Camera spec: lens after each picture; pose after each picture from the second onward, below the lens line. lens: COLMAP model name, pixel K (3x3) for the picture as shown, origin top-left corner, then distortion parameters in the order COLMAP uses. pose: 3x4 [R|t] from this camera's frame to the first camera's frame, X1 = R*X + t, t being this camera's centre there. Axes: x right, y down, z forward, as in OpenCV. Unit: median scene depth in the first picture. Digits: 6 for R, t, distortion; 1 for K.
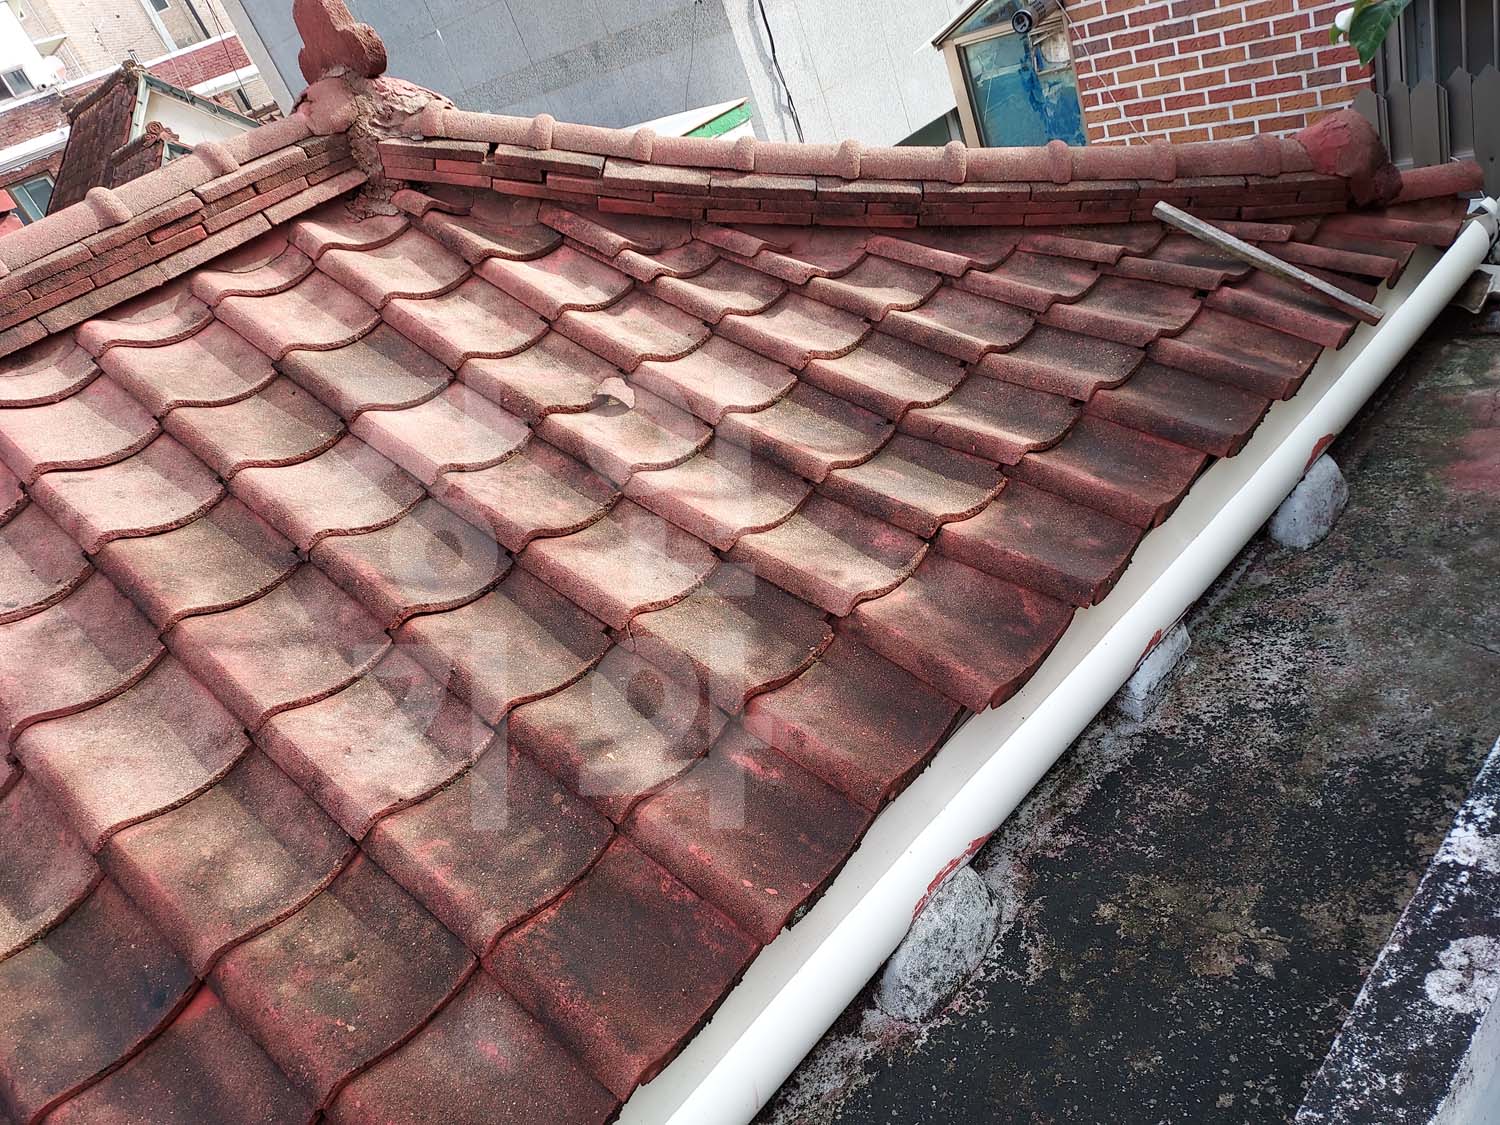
lens RADIAL K [[1081.6, 0, 763.0], [0, 1081.6, 562.2], [0, 0, 1]] dist [0.004708, 0.011579]
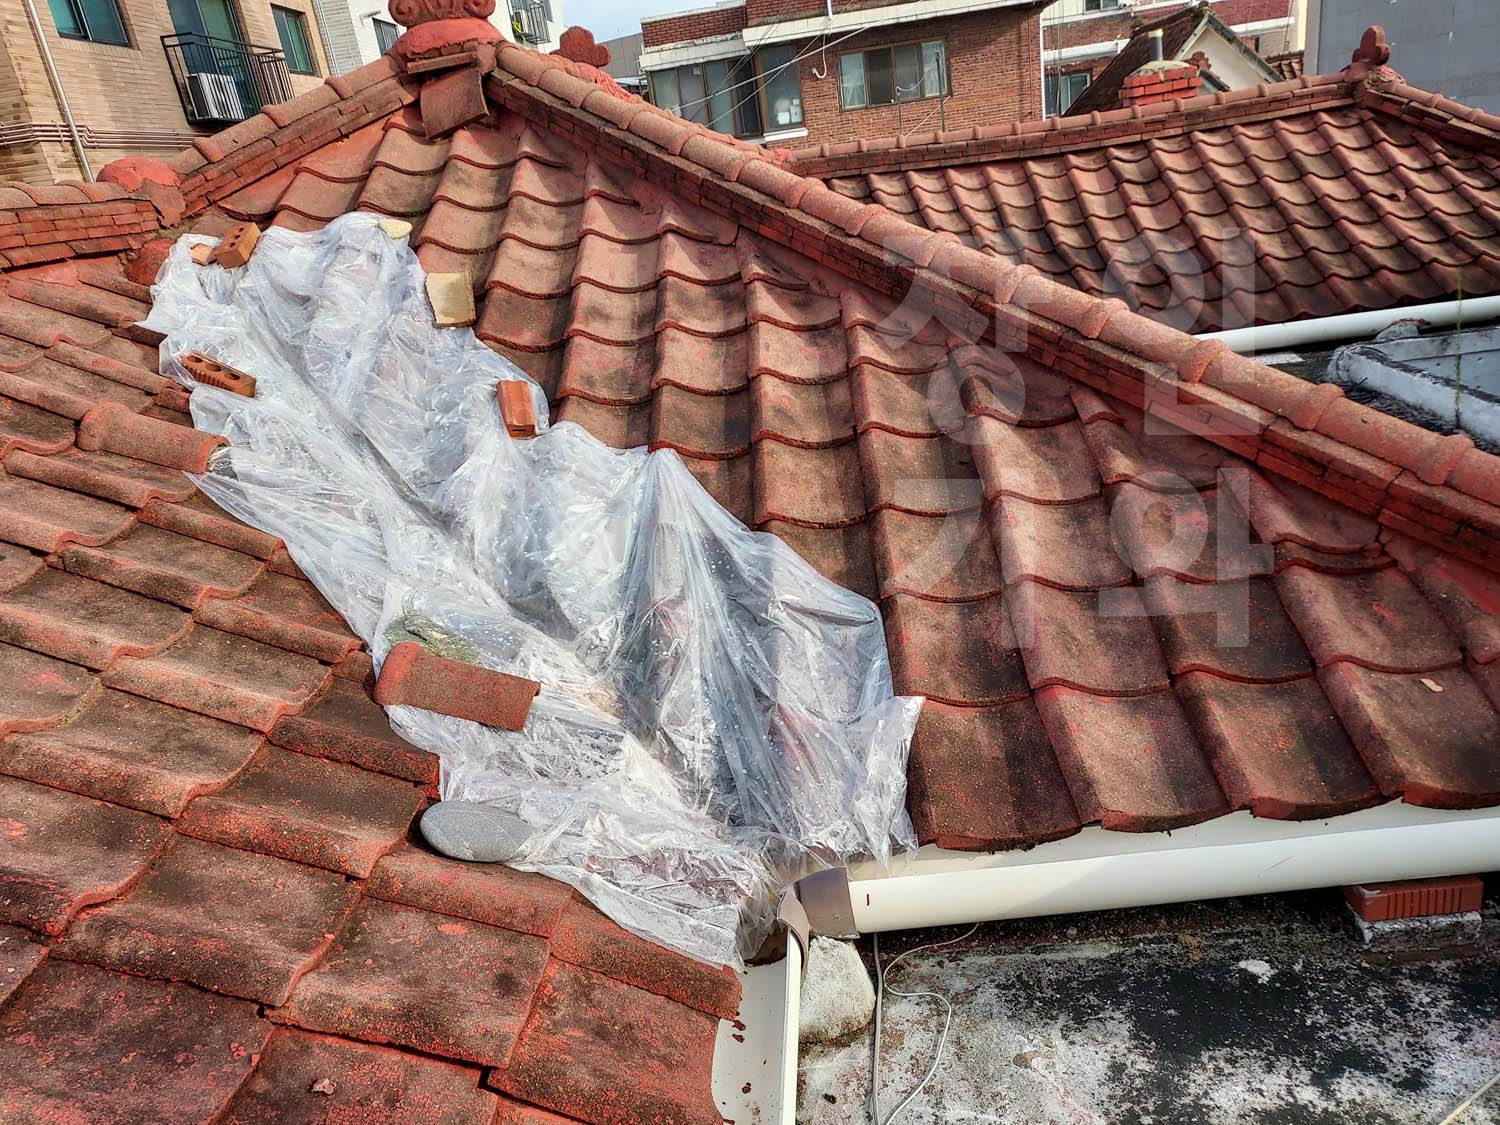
lens RADIAL K [[1114.2, 0, 746.1], [0, 1114.2, 581.9], [0, 0, 1]] dist [0.005815, 0.023921]
pose [[0.681791, 0.478643, -0.553229, 1.073752], [-0.454120, 0.869809, 0.192891, 1.242090], [0.573530, 0.119722, 0.810389, -2.965384]]
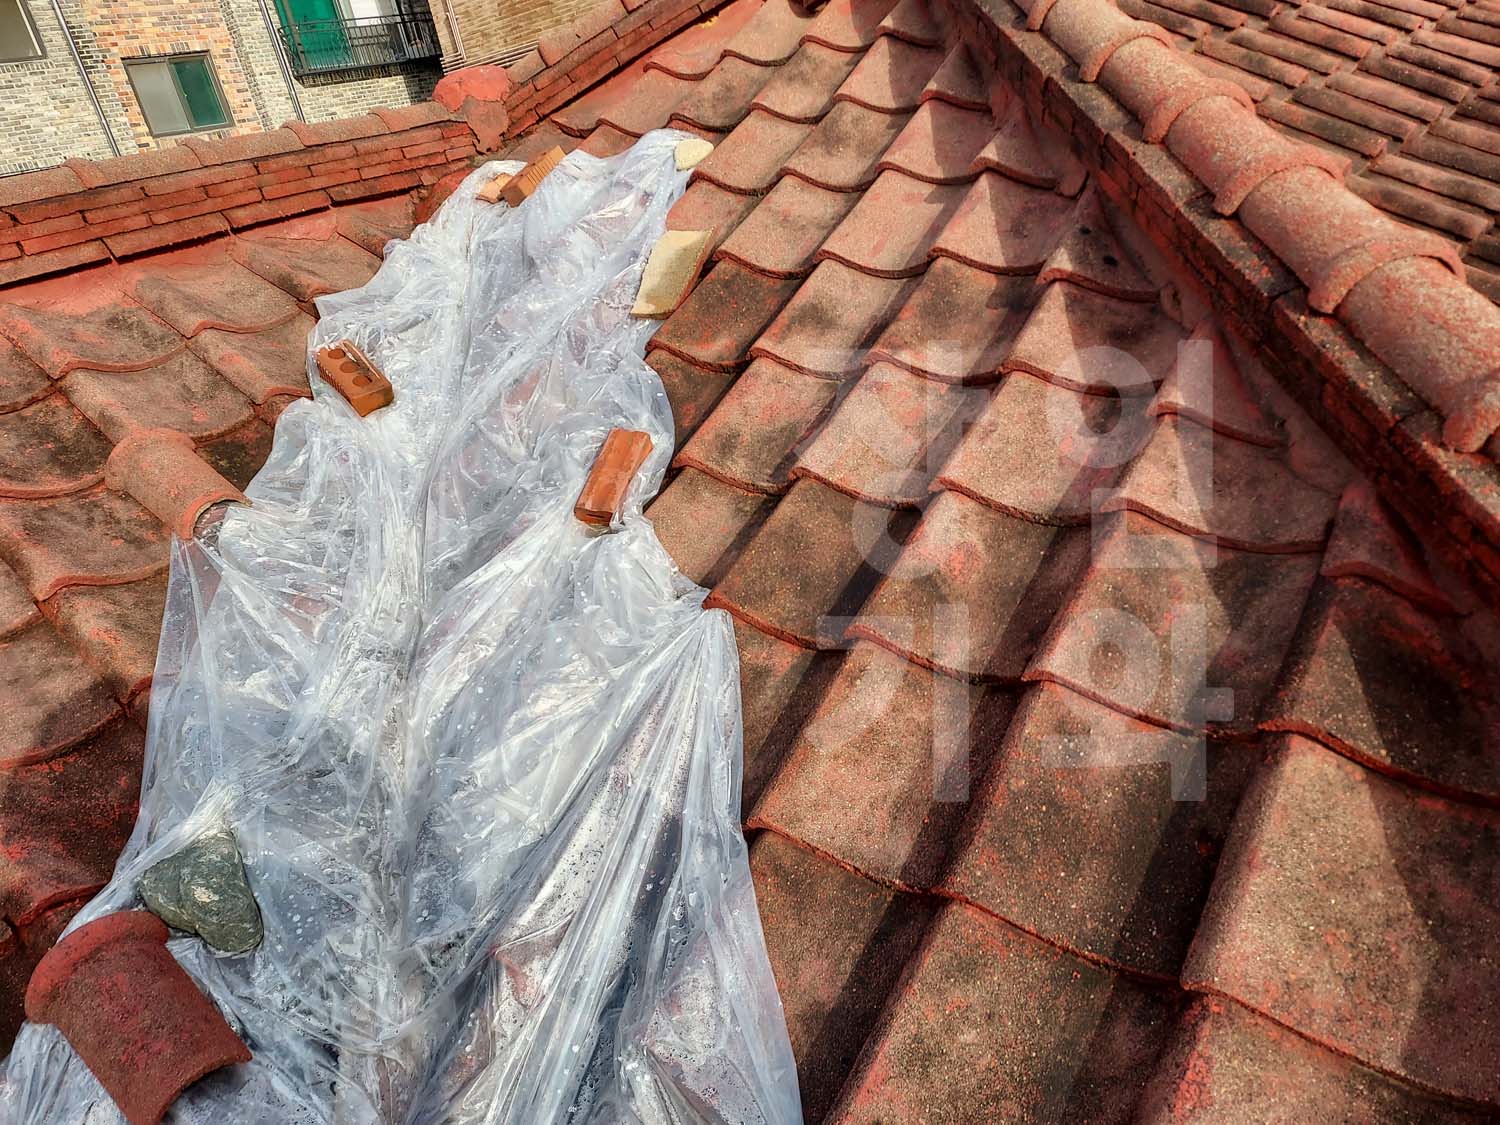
lens RADIAL K [[1103.2, 0, 759.9], [0, 1103.2, 568.2], [0, 0, 1]] dist [0.029864, 0.000533]
pose [[0.156404, 0.655410, -0.738902, 0.688294], [-0.360684, 0.734343, 0.575020, 0.859146], [0.919481, 0.176575, 0.351250, -2.060803]]
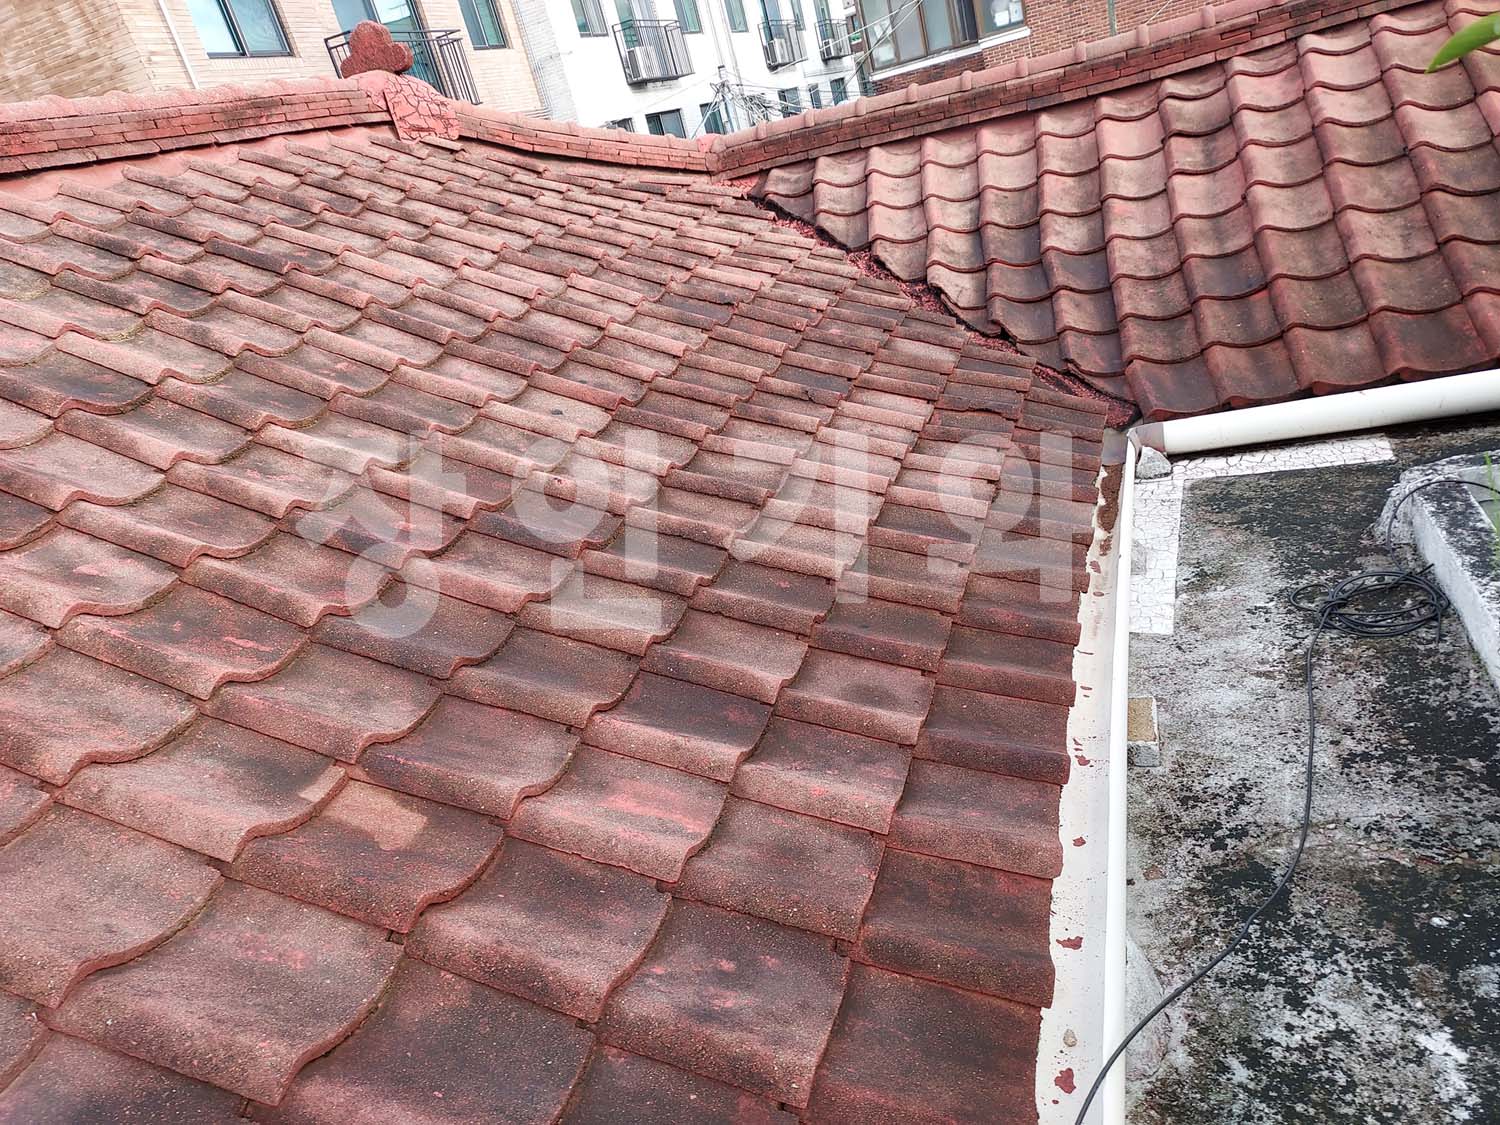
lens RADIAL K [[1078.2, 0, 748.9], [0, 1078.2, 582.7], [0, 0, 1]] dist [0.015947, 0.011240]
pose [[0.506508, 0.525209, -0.683817, 0.864821], [-0.362273, 0.849306, 0.383975, 0.384940], [0.782437, 0.053242, 0.620450, -1.327669]]
